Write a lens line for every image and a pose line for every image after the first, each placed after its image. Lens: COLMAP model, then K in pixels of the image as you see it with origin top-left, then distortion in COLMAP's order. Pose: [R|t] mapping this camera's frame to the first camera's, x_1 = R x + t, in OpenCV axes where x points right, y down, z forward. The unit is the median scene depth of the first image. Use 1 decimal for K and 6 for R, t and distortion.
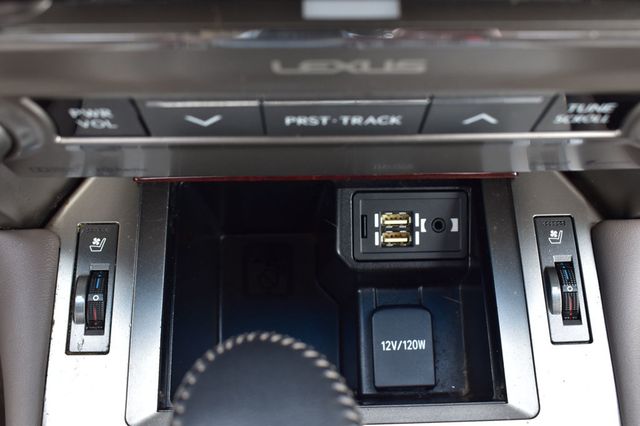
lens RADIAL K [[676.9, 0, 319.7], [0, 676.9, 212.6], [0, 0, 1]] dist [-0.085290, 0.000000]
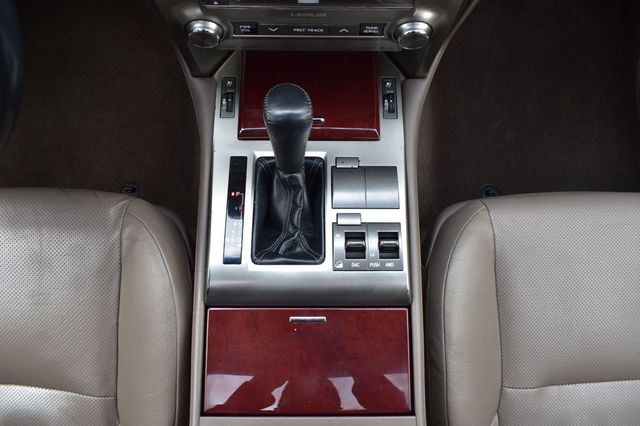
lens RADIAL K [[497.6, 0, 318.7], [0, 497.6, 215.0], [0, 0, 1]] dist [-0.101921, 0.018838]
pose [[0.999722, 0.022376, -0.007439, 0.083398], [-0.021455, 0.994051, 0.106785, 0.373614], [0.009784, -0.106596, 0.994254, -1.165449]]
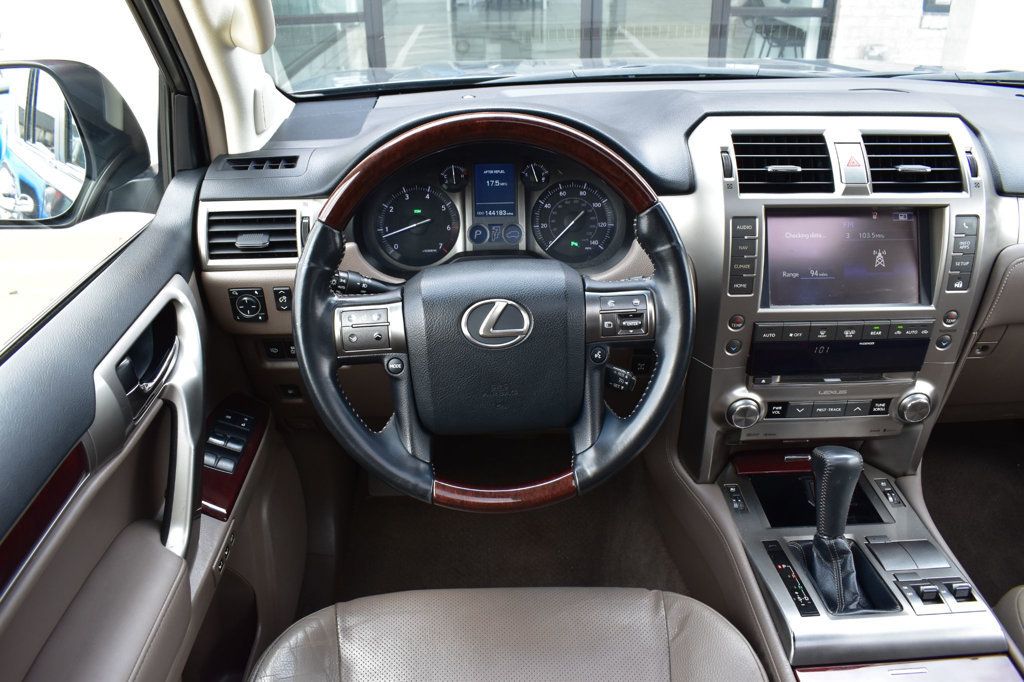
lens RADIAL K [[796.2, 0, 509.9], [0, 796.2, 349.2], [0, 0, 1]] dist [-0.101921, 0.018838]
pose [[0.999586, -0.025515, -0.013300, -1.233251], [0.010790, 0.760905, -0.648773, 1.792409], [0.026673, 0.648361, 0.760865, -2.035853]]
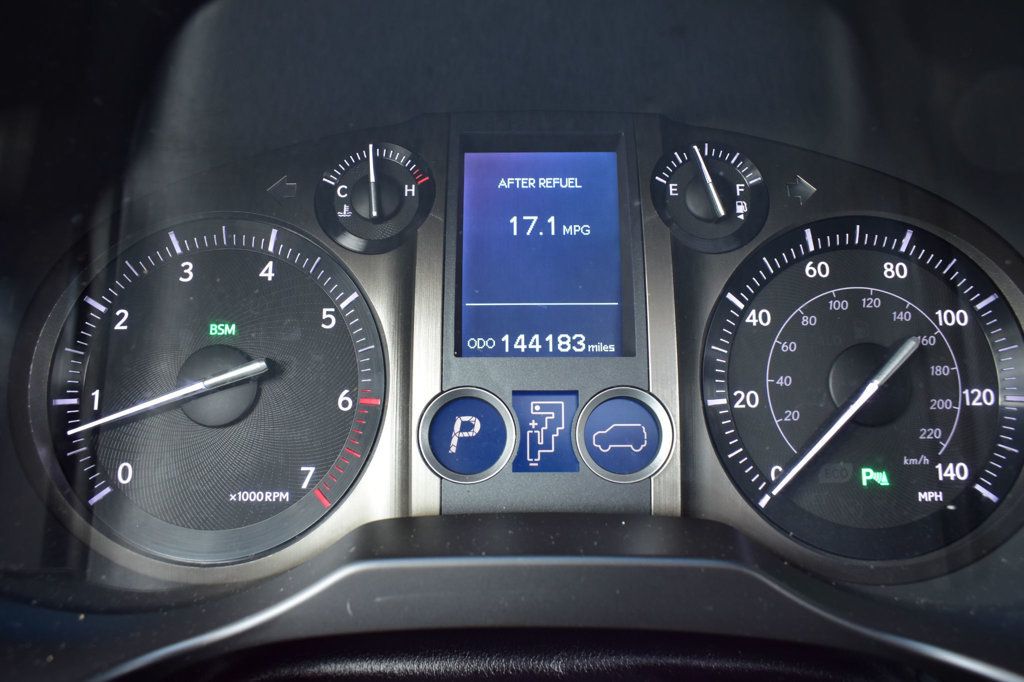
lens RADIAL K [[796.2, 0, 506.3], [0, 796.2, 344.2], [0, 0, 1]] dist [-0.101921, 0.018838]
pose [[0.999482, -0.010282, -0.030492, -1.341040], [-0.017179, 0.630739, -0.775805, -0.273579], [0.027209, 0.775927, 0.630235, -0.301176]]
